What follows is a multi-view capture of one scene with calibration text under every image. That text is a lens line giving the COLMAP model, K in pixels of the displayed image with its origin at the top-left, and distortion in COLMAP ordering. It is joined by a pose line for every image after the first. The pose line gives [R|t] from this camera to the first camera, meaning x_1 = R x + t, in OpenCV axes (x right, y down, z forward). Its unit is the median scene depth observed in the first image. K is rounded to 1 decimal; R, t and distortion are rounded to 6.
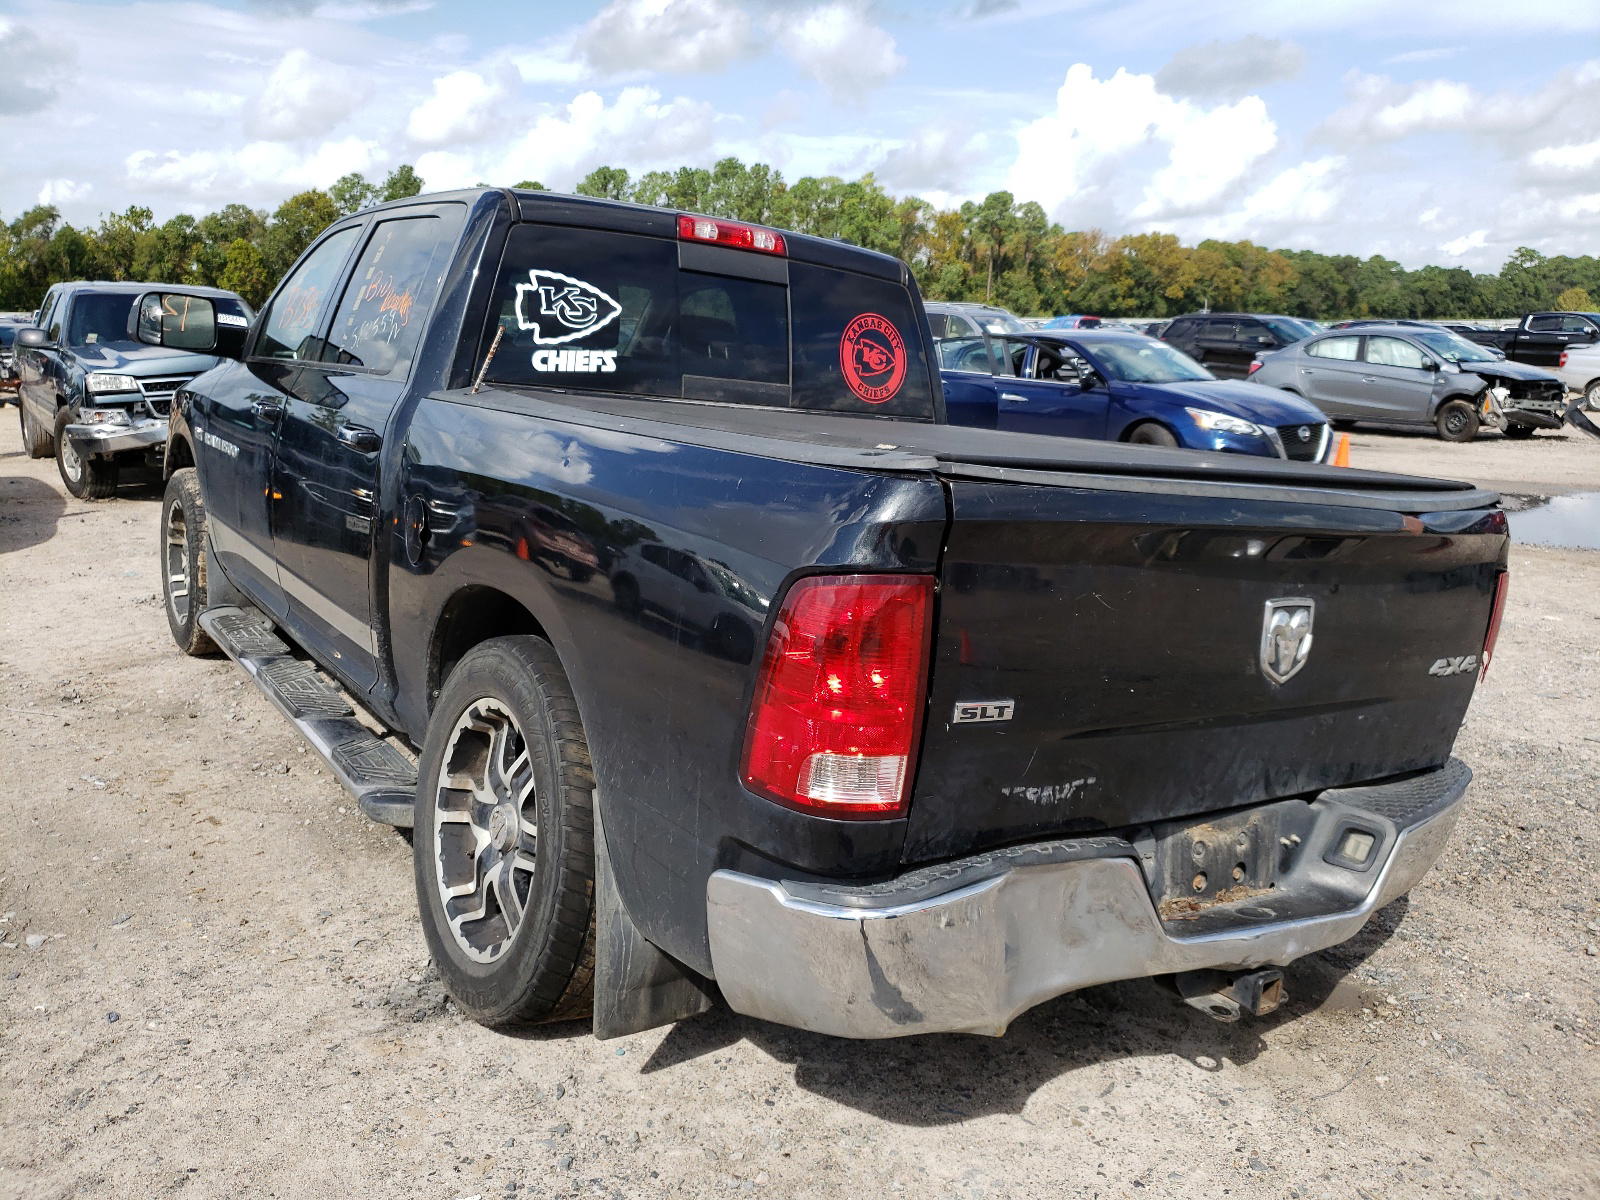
lens RADIAL K [[1213.1, 0, 779.1], [0, 1213.1, 600.2], [0, 0, 1]] dist [0.003878, 0.000797]
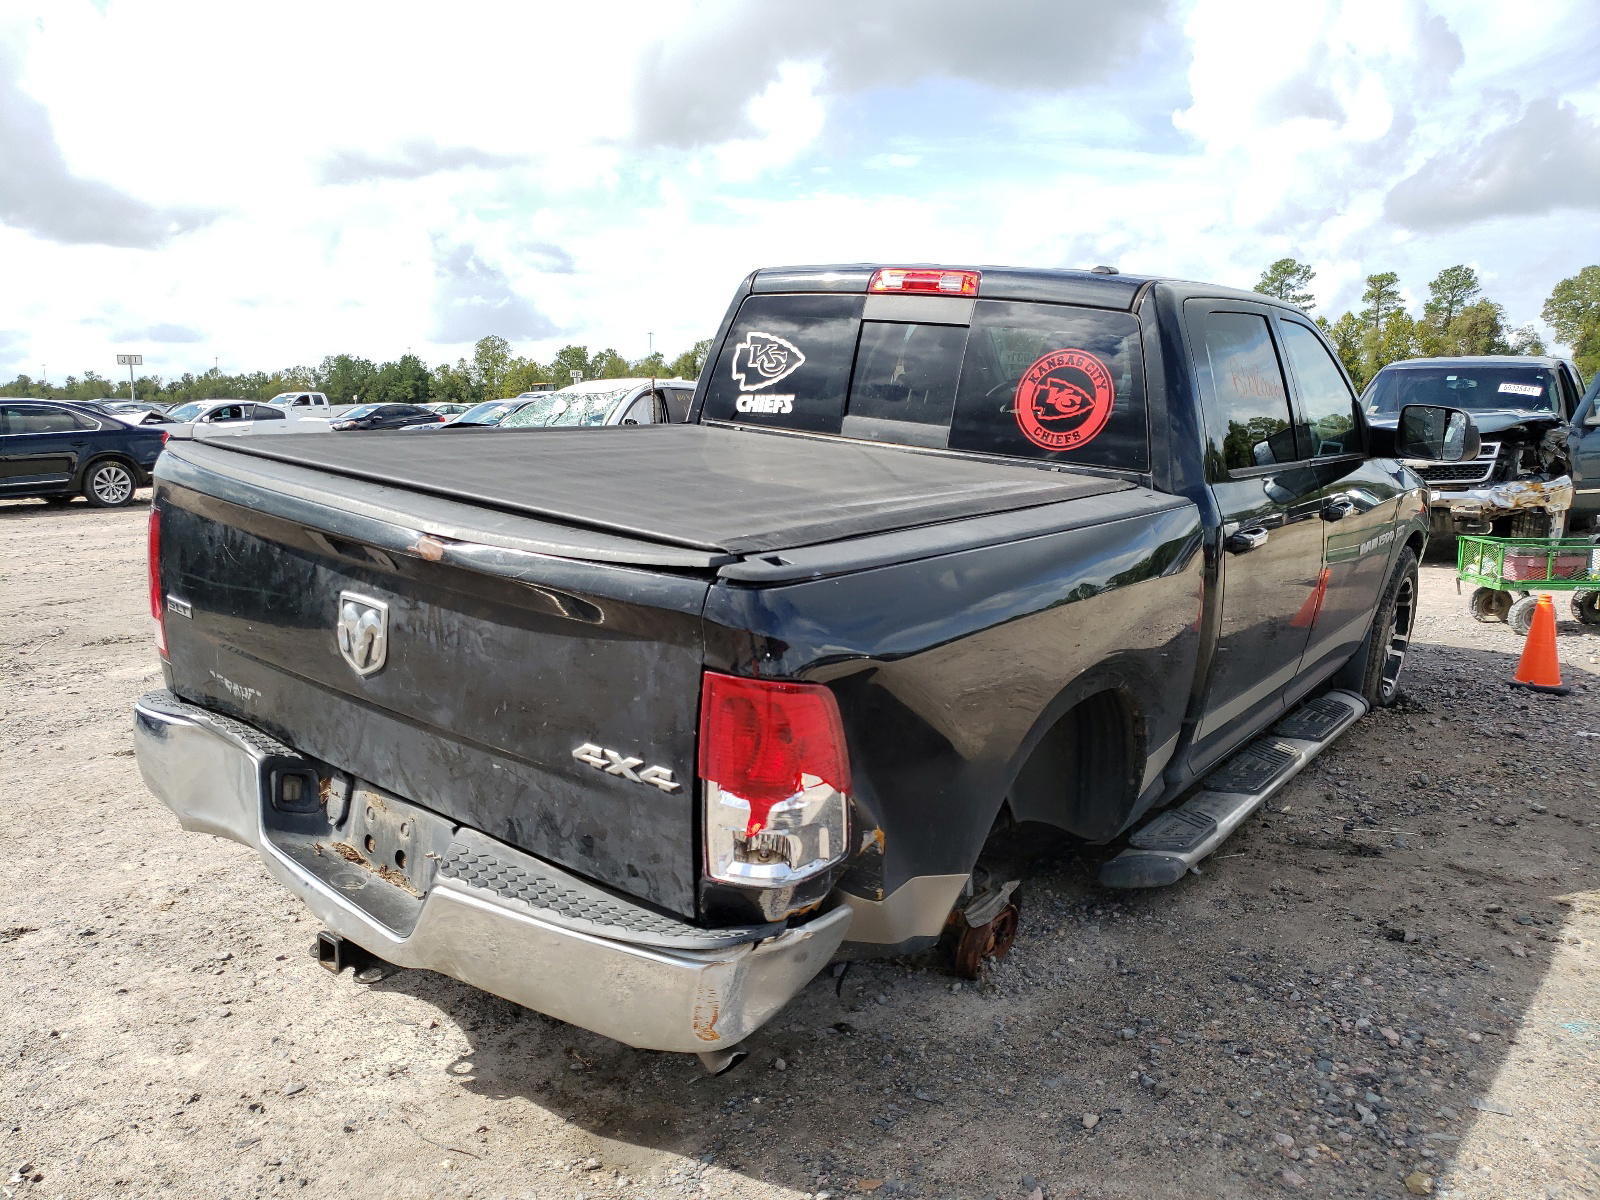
lens RADIAL K [[1213.1, 0, 779.1], [0, 1213.1, 600.2], [0, 0, 1]] dist [0.003878, 0.000797]
pose [[0.332449, 0.135273, -0.933370, 1.008676], [-0.194649, 0.978194, 0.072439, -0.096476], [0.922816, 0.157598, 0.351530, 0.623890]]
